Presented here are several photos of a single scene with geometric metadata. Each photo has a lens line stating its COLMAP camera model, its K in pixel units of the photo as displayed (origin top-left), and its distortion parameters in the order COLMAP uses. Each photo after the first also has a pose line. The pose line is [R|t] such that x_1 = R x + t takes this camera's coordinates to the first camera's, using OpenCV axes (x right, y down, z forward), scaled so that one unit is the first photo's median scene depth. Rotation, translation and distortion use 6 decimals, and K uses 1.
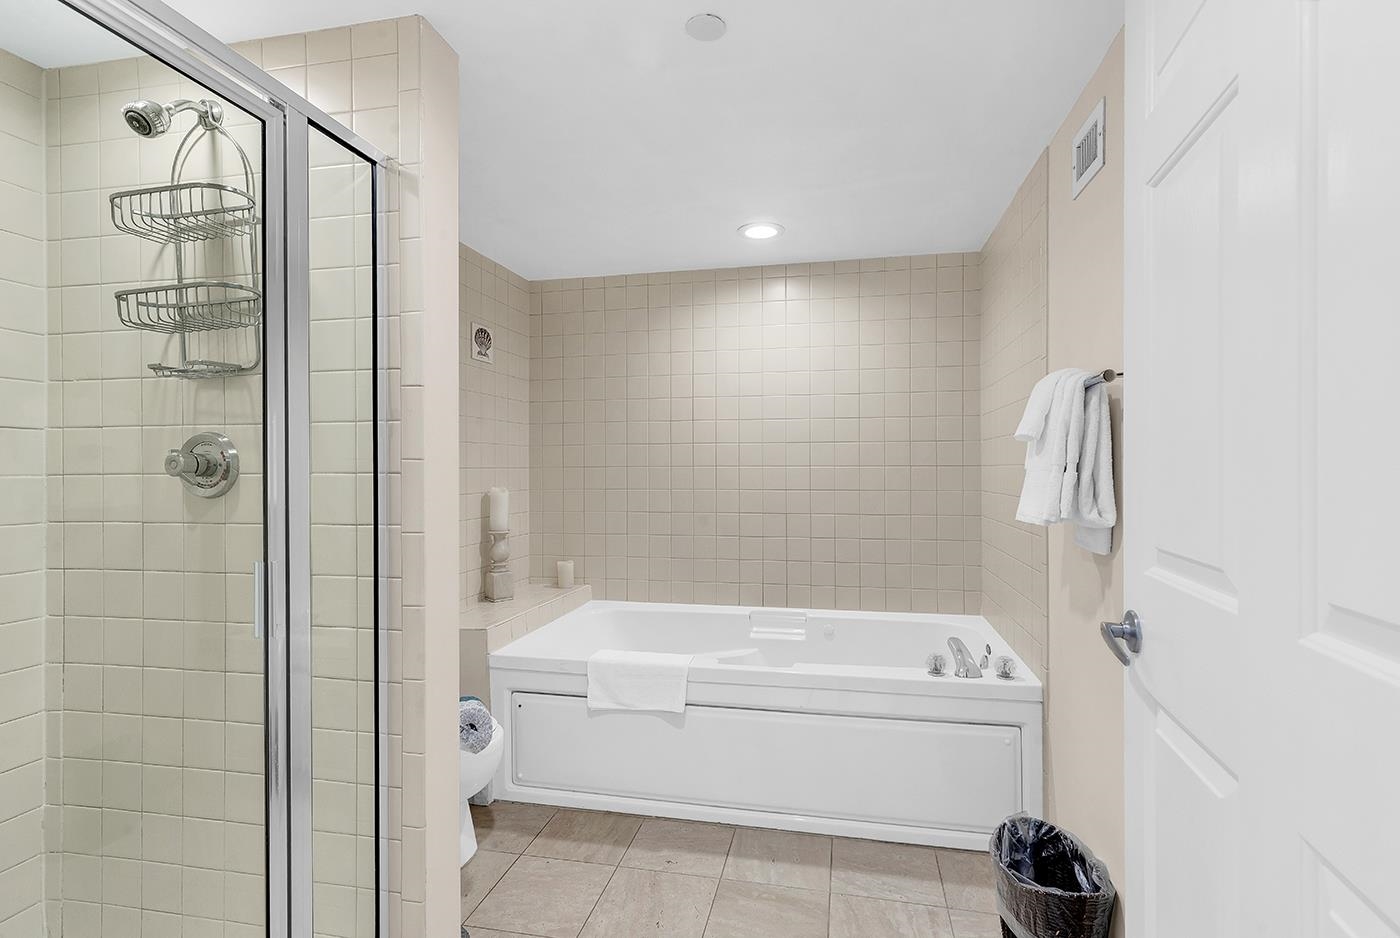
lens RADIAL K [[650.9, 0, 726.7], [0, 650.9, 468.1], [0, 0, 1]] dist [0.017915, -0.000768]
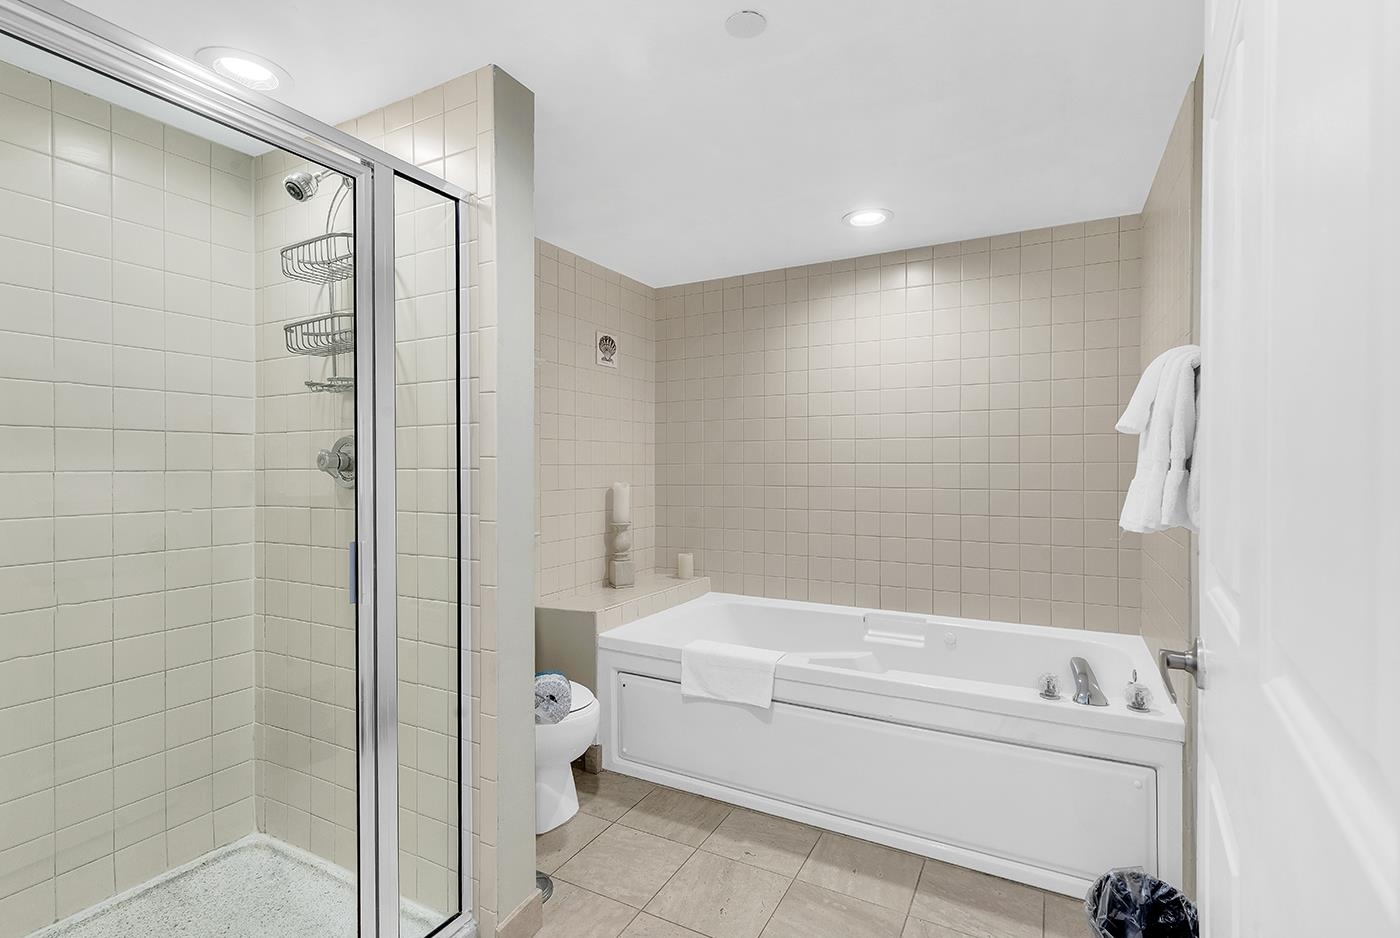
lens RADIAL K [[650.9, 0, 716.9], [0, 650.9, 467.8], [0, 0, 1]] dist [0.017915, -0.000768]
pose [[0.958241, 0.002661, -0.285951, 0.163972], [-0.001261, 0.999986, 0.005081, -0.000601], [0.285960, -0.004508, 0.958231, 0.019096]]
